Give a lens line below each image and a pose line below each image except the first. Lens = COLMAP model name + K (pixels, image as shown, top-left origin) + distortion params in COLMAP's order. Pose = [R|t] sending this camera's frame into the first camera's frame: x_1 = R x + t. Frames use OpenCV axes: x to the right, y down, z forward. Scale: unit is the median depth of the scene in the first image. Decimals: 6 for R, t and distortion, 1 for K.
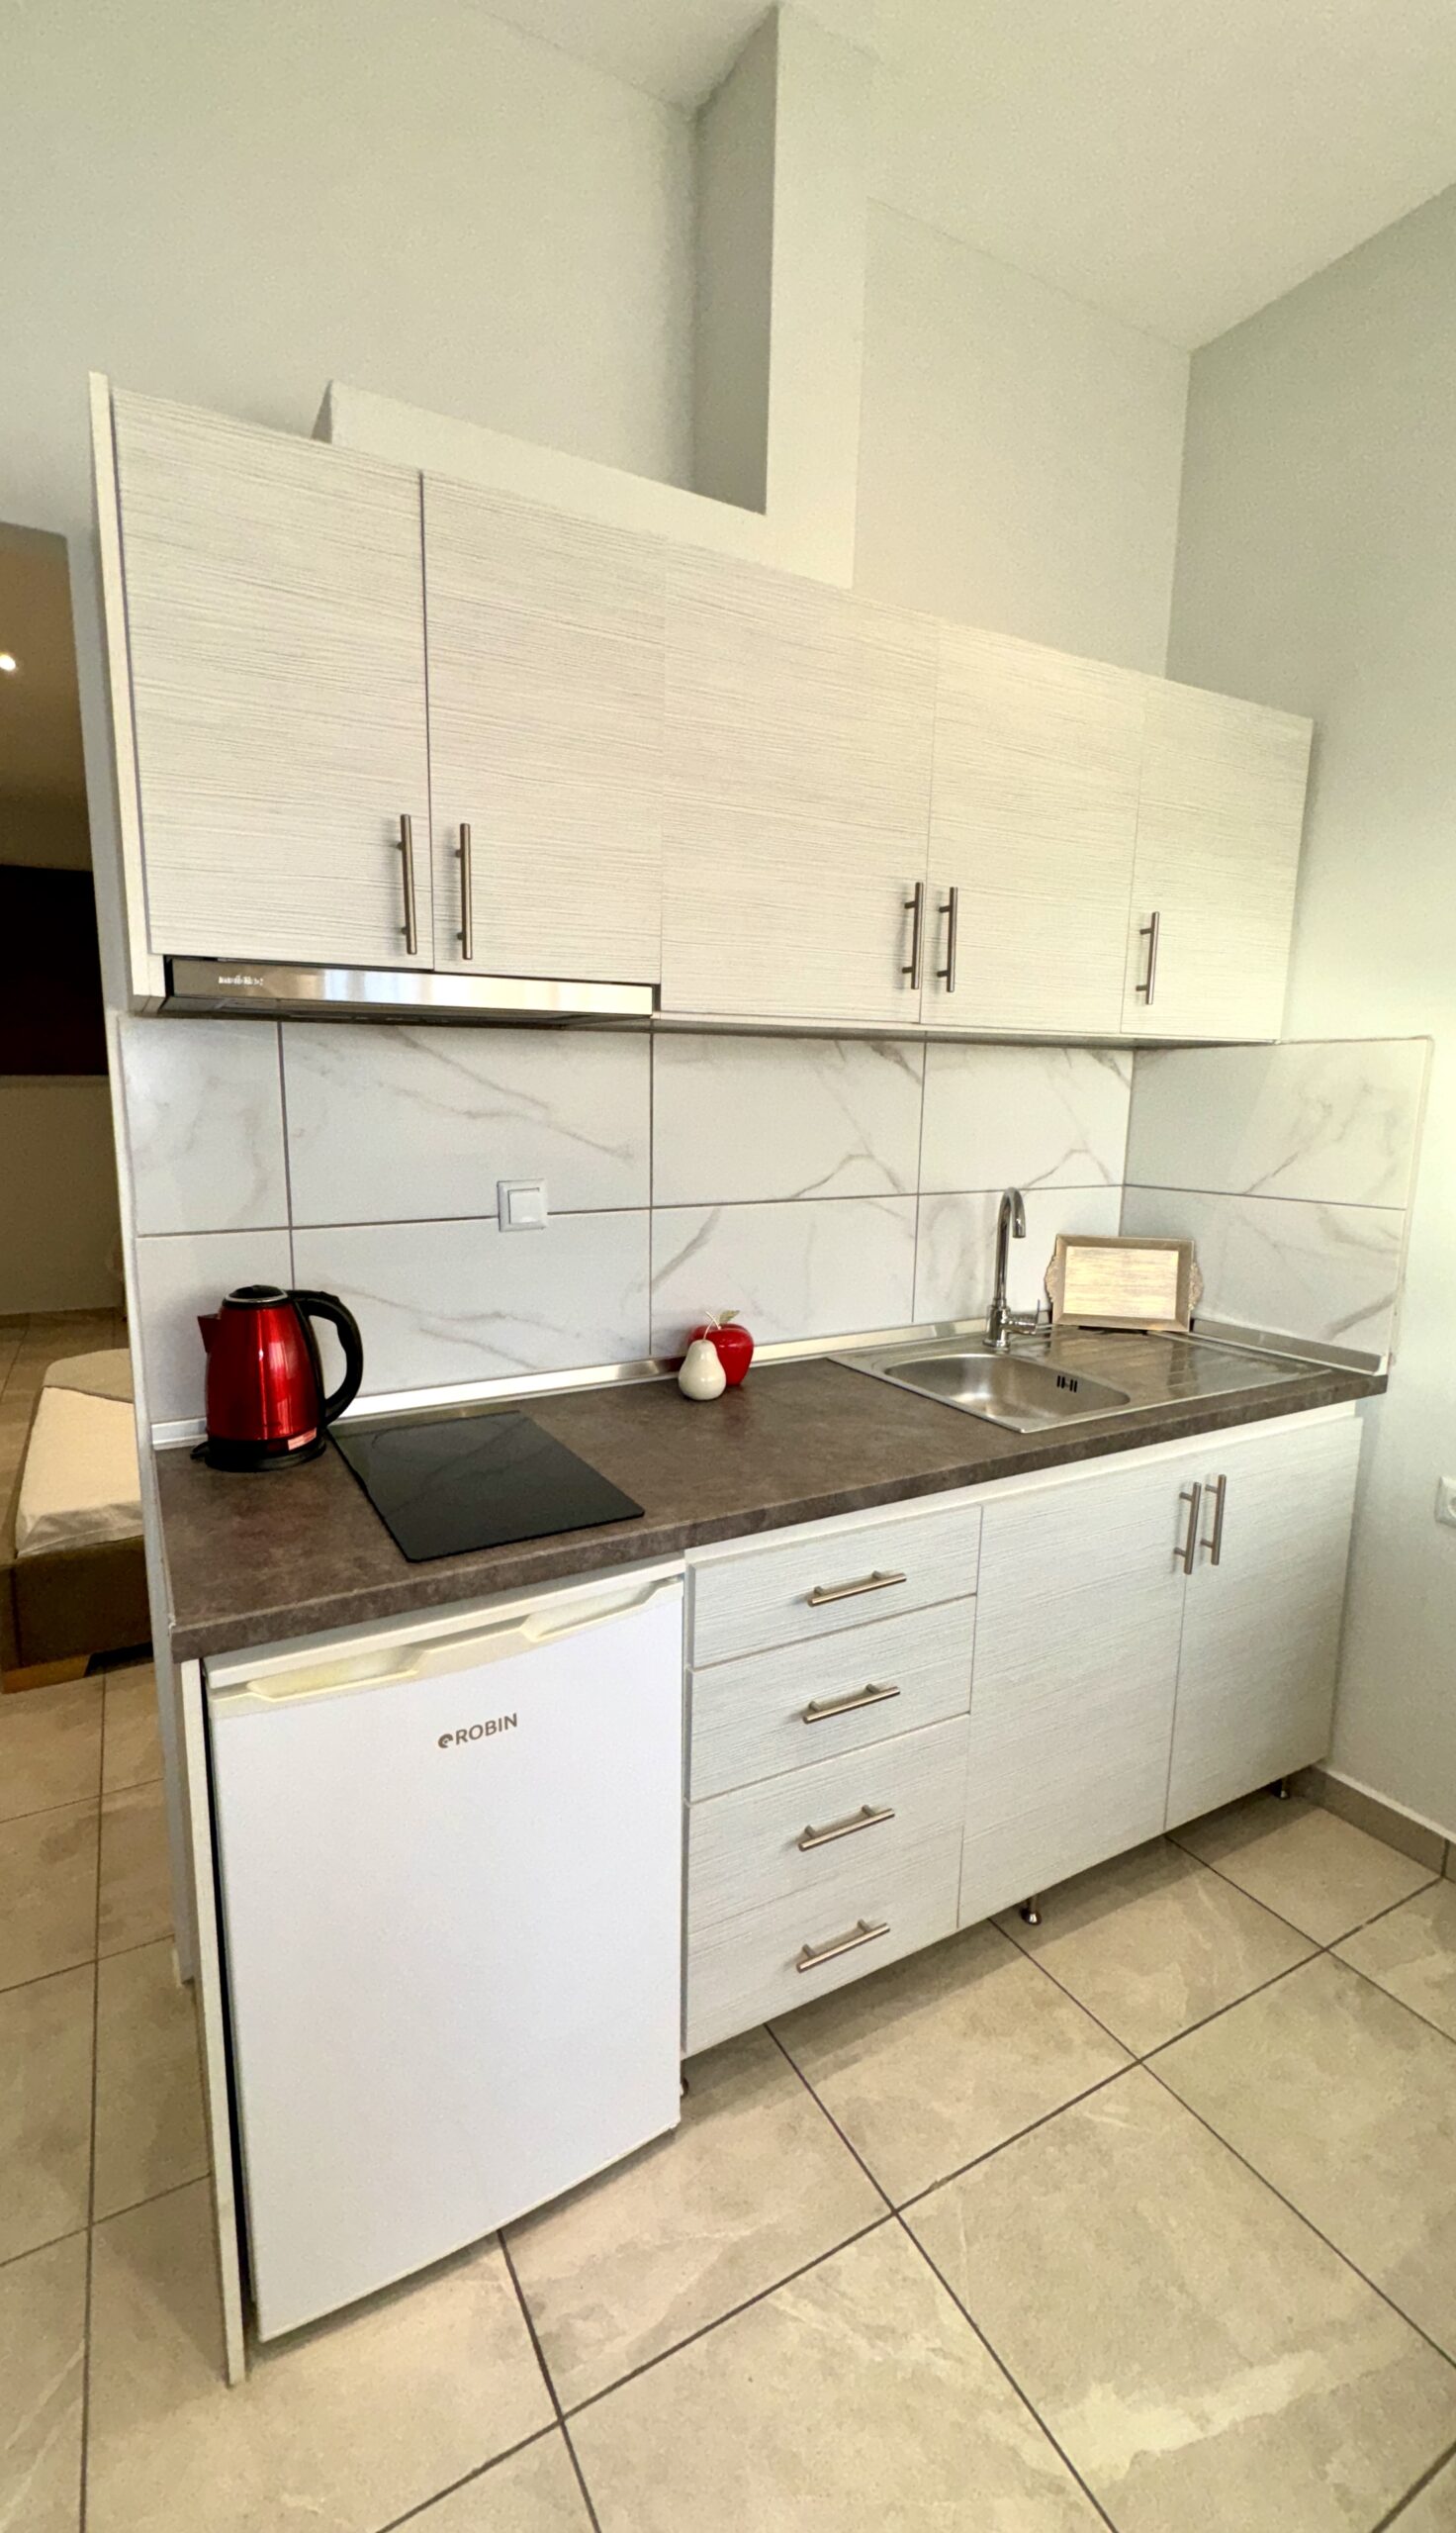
lens RADIAL K [[1038.5, 0, 657.1], [0, 1038.5, 1258.1], [0, 0, 1]] dist [-0.003935, 0.000177]
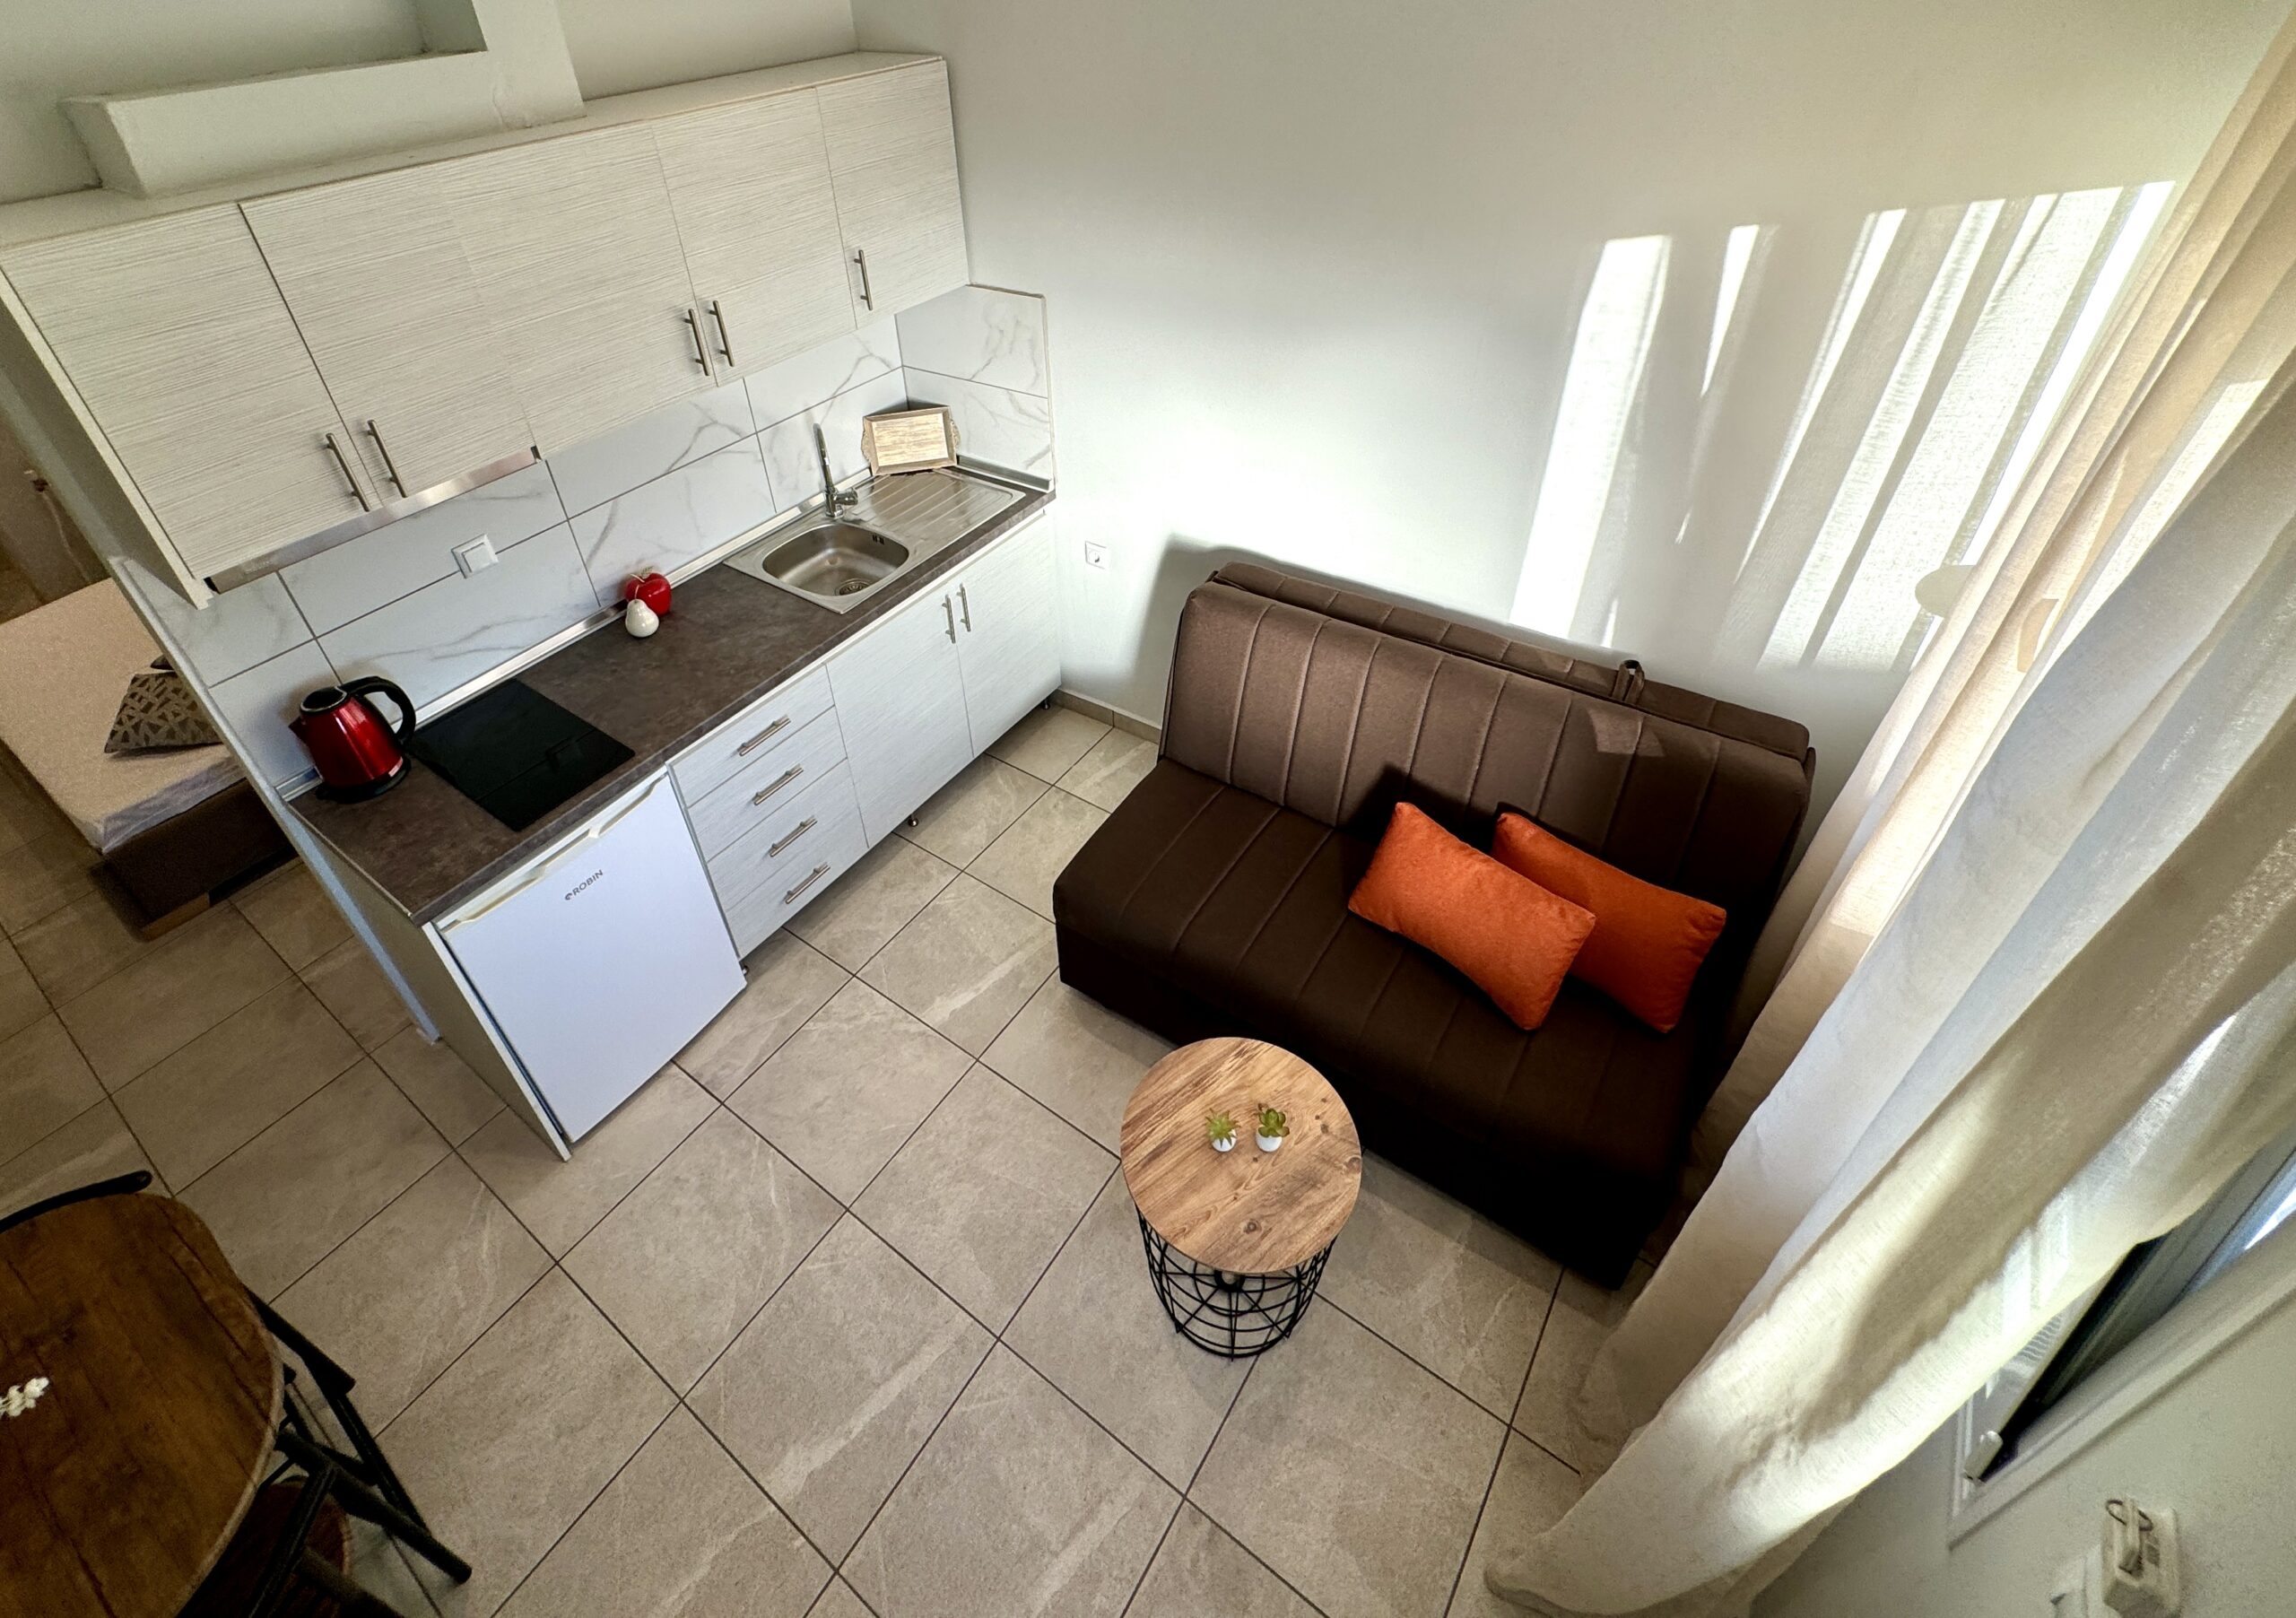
lens RADIAL K [[1047.9, 0, 1076.8], [0, 1047.9, 637.8], [0, 0, 1]] dist [-0.004827, -0.000031]
pose [[0.892491, -0.298312, 0.338333, 0.091408], [0.121827, 0.881619, 0.455967, -0.520505], [-0.434302, -0.365728, 0.823180, -0.603757]]
